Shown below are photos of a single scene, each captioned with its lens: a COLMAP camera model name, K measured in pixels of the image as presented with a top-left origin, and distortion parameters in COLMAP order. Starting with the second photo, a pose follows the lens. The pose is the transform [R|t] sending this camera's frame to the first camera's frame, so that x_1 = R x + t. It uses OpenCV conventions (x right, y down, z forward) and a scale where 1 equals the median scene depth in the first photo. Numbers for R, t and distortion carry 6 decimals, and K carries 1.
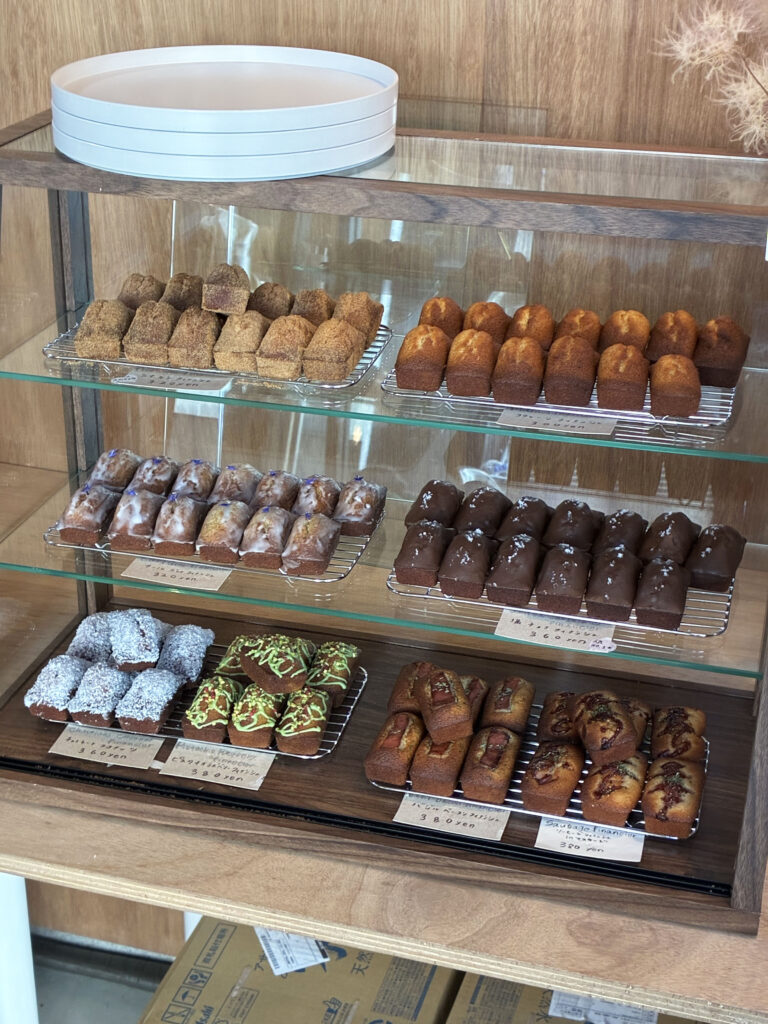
lens RADIAL K [[1551.8, 0, 384.0], [0, 1551.8, 512.0], [0, 0, 1]] dist [0.200375, -0.921378]
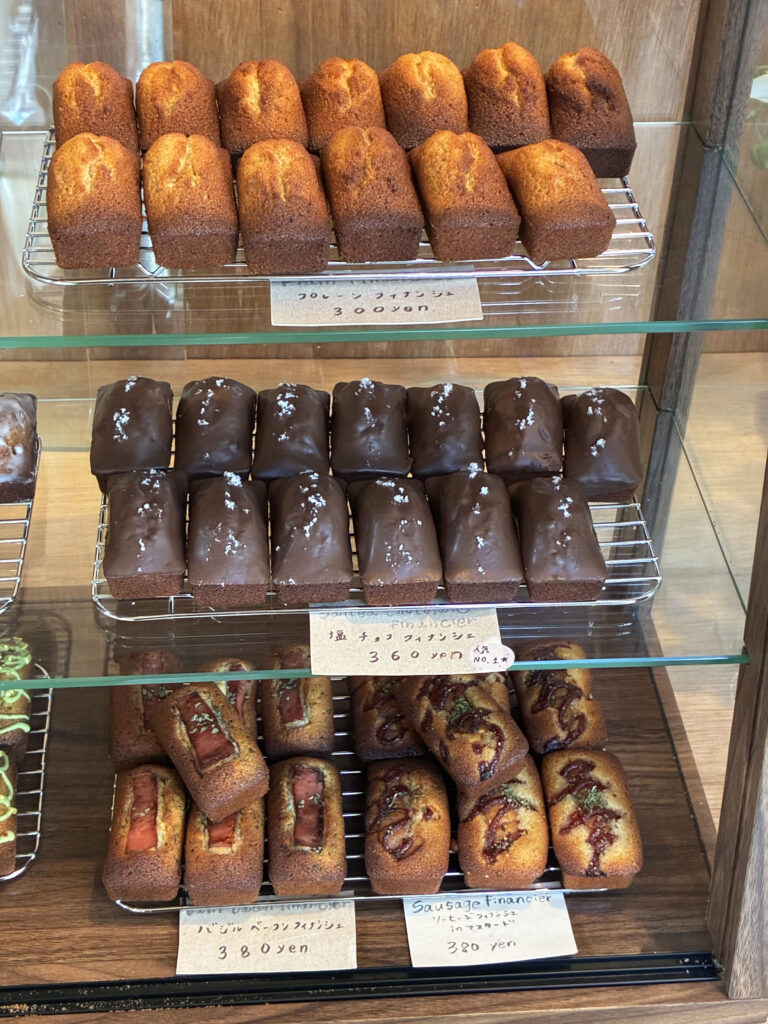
lens RADIAL K [[1551.8, 0, 384.0], [0, 1551.8, 512.0], [0, 0, 1]] dist [0.200375, -0.921378]
pose [[0.942003, -0.201532, 0.268358, -0.044222], [0.130542, 0.956685, 0.260217, -0.118158], [-0.309176, -0.210093, 0.927508, 0.431592]]
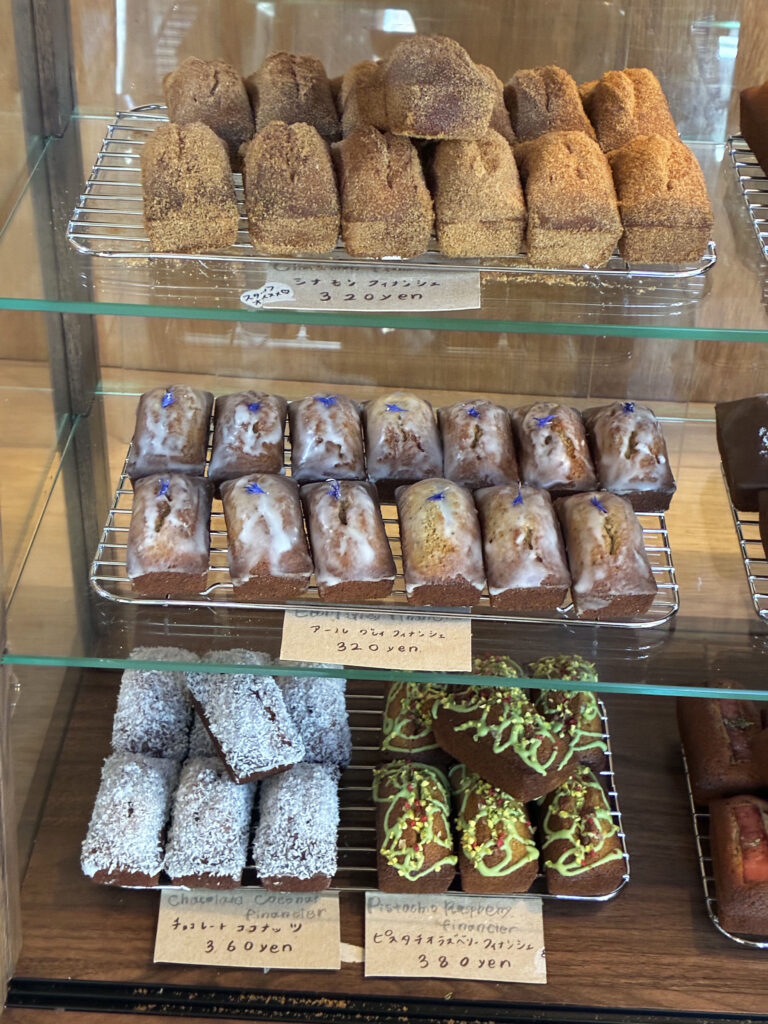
lens RADIAL K [[1551.8, 0, 384.0], [0, 1551.8, 512.0], [0, 0, 1]] dist [0.200375, -0.921378]
pose [[0.974870, -0.120673, 0.187259, -0.224595], [0.083305, 0.977068, 0.195954, -0.108272], [-0.206611, -0.175430, 0.962568, 0.485033]]
